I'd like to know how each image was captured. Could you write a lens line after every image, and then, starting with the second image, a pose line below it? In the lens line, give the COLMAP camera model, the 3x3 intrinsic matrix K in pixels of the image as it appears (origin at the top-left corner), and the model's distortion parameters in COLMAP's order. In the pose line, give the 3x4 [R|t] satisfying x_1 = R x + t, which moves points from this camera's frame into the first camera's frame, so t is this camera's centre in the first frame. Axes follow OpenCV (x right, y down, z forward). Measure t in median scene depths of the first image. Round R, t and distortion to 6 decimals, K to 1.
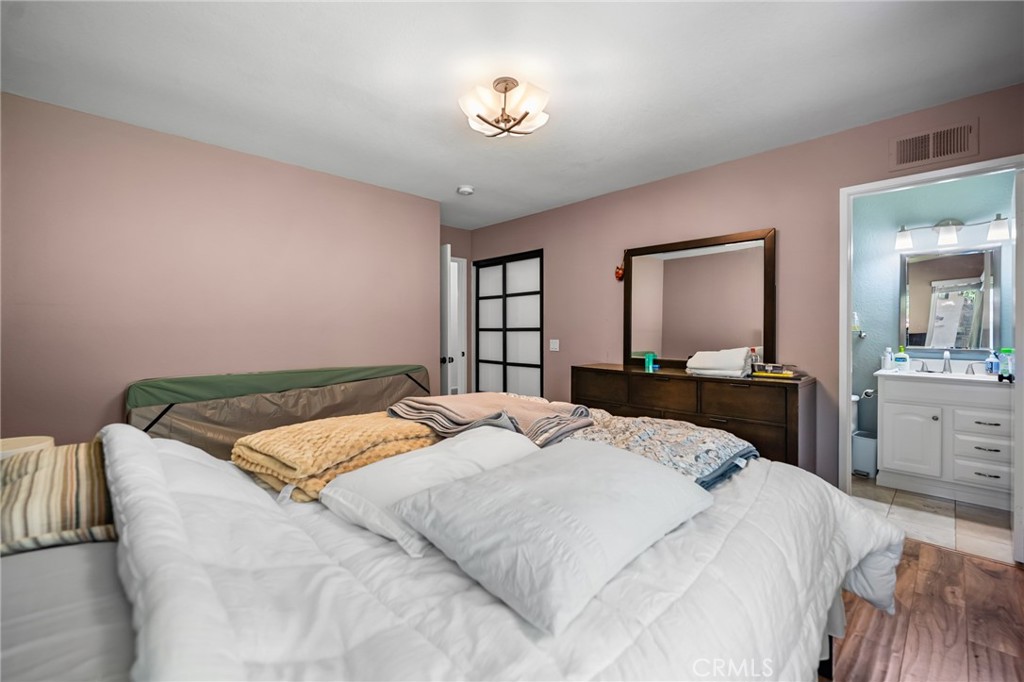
lens RADIAL K [[414.5, 0, 525.0], [0, 414.5, 339.1], [0, 0, 1]] dist [0.001897, 0.000300]
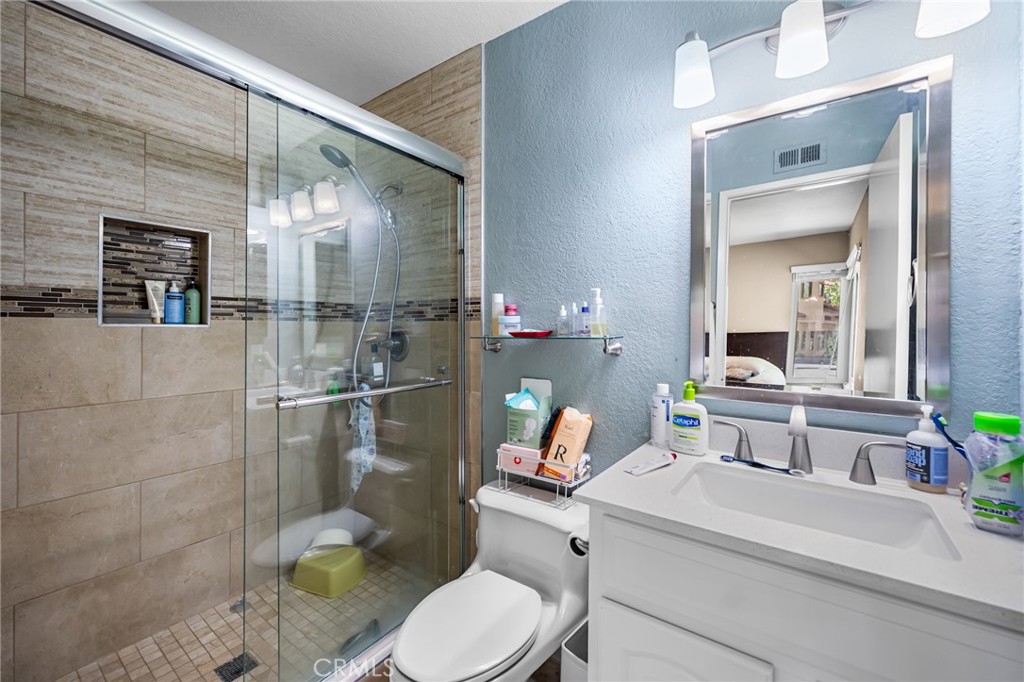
lens RADIAL K [[415.6, 0, 506.9], [0, 415.6, 335.4], [0, 0, 1]] dist [-0.000553, -0.000131]
pose [[0.987091, 0.000936, 0.160155, 0.717416], [-0.000718, 0.999999, -0.001419, -0.022707], [-0.160156, 0.001286, 0.987091, 0.696699]]
